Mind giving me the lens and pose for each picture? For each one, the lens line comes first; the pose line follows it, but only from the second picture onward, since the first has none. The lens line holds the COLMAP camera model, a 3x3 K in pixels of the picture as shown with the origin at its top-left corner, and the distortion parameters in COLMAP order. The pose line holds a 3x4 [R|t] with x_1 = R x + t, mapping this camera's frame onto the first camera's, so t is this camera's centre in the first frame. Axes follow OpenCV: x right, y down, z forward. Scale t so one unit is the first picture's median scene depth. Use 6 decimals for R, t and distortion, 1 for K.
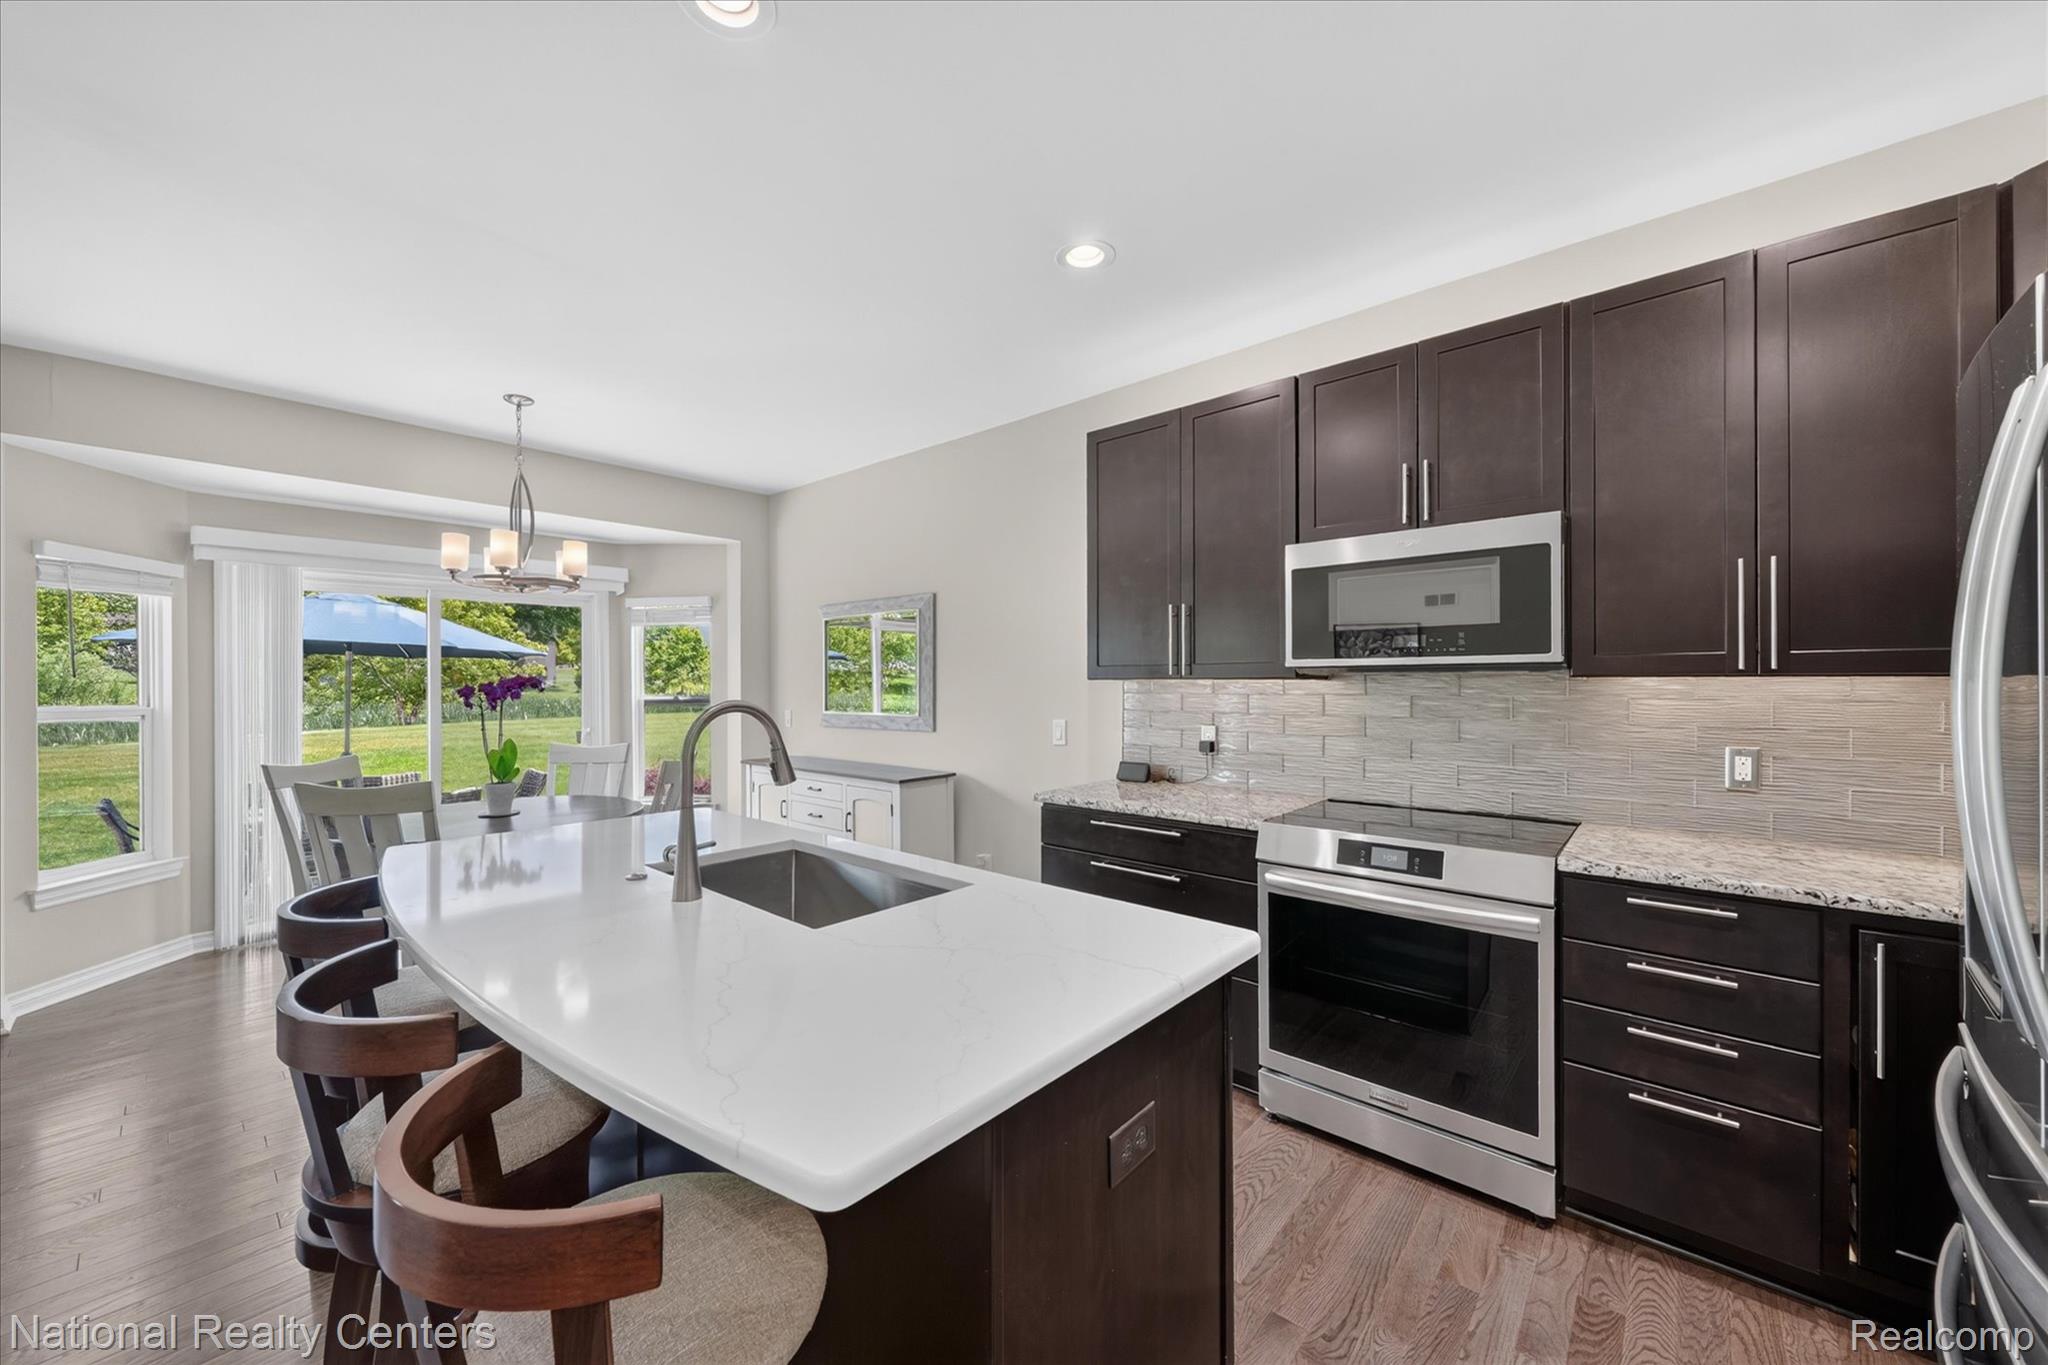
lens RADIAL K [[771.6, 0, 1016.1], [0, 771.6, 683.2], [0, 0, 1]] dist [0.002337, -0.000615]
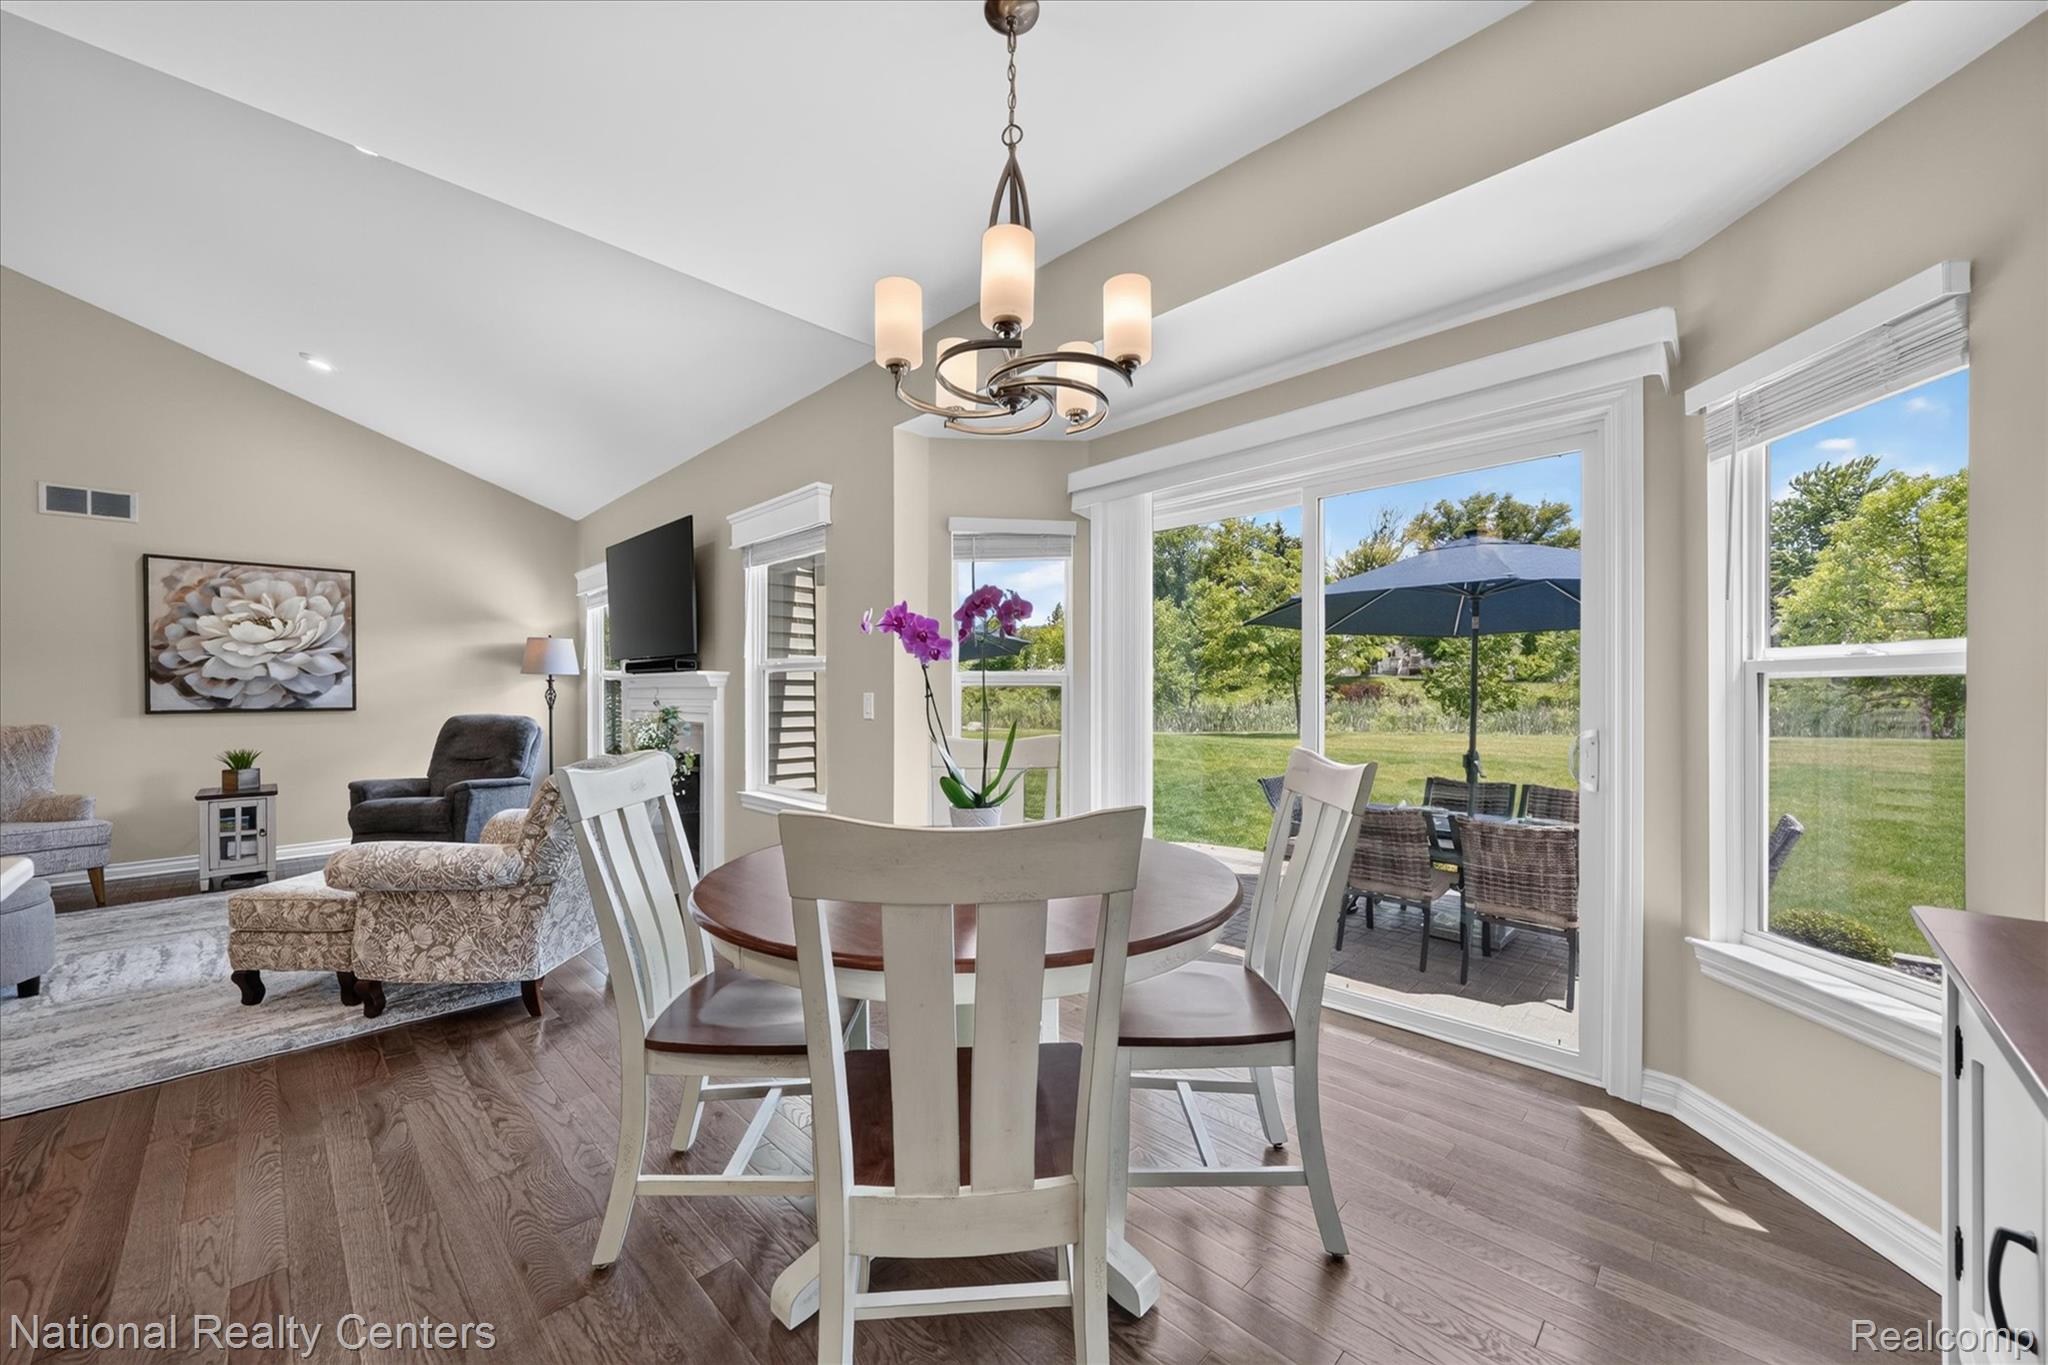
lens RADIAL K [[771.6, 0, 1012.1], [0, 771.6, 688.8], [0, 0, 1]] dist [0.002337, -0.000615]
pose [[-0.059648, -0.003477, -0.998213, -0.224847], [0.004961, 0.999981, -0.003780, 0.082330], [0.998207, -0.005177, -0.059630, 1.511330]]
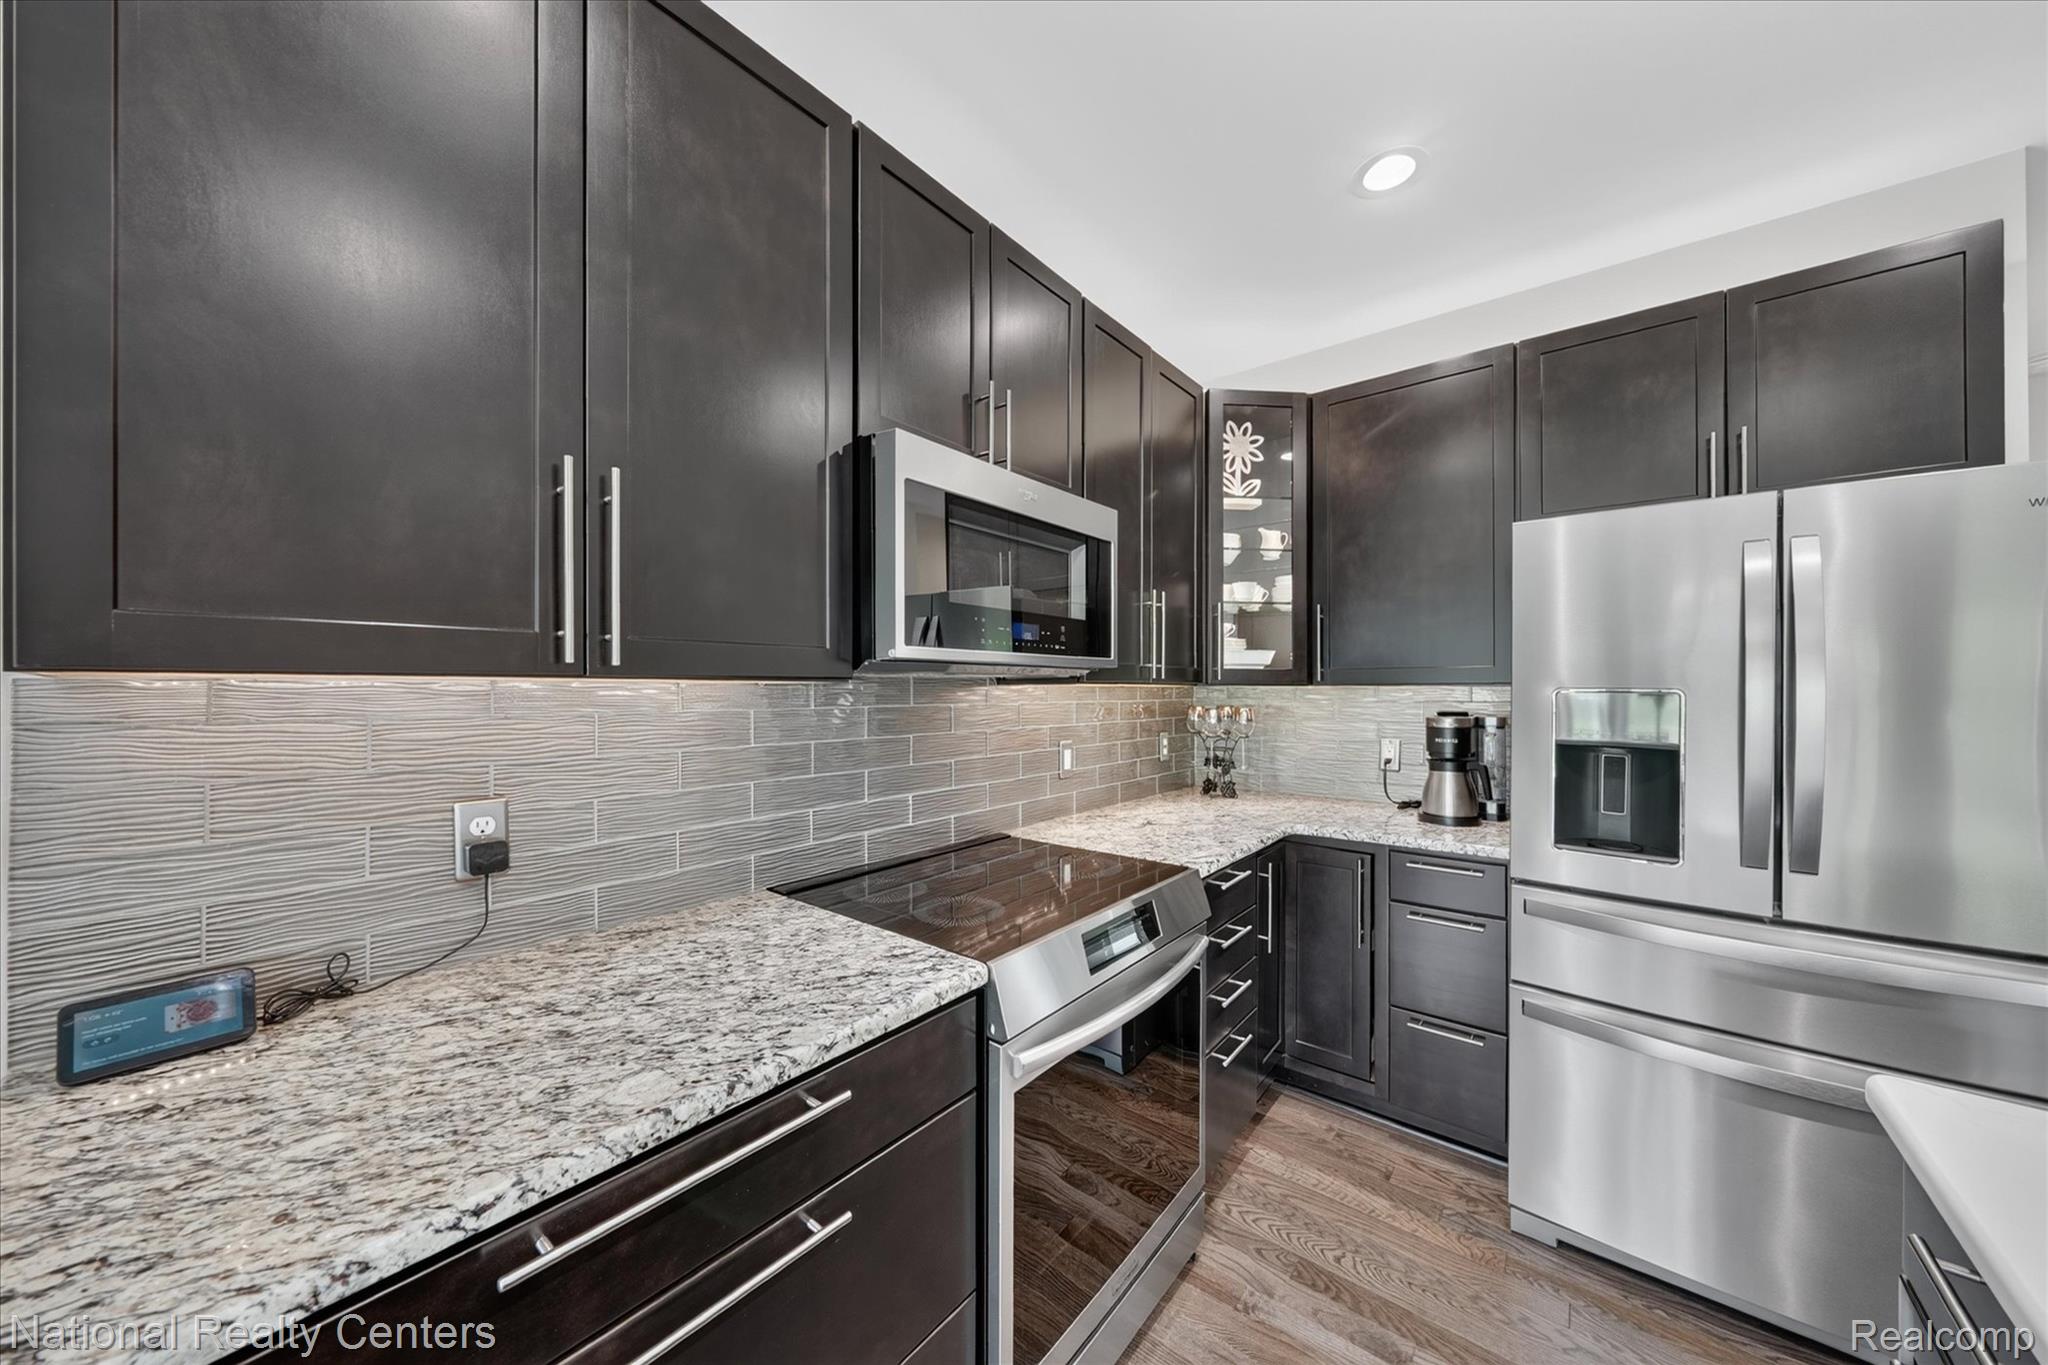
lens RADIAL K [[703.1, 0, 1023.4], [0, 703.1, 679.3], [0, 0, 1]] dist [-0.001343, 0.000004]
pose [[-0.035668, 0.015227, 0.999248, -0.138021], [0.000006, 0.999884, -0.015236, 0.000519], [-0.999364, -0.000537, -0.035664, 0.961404]]
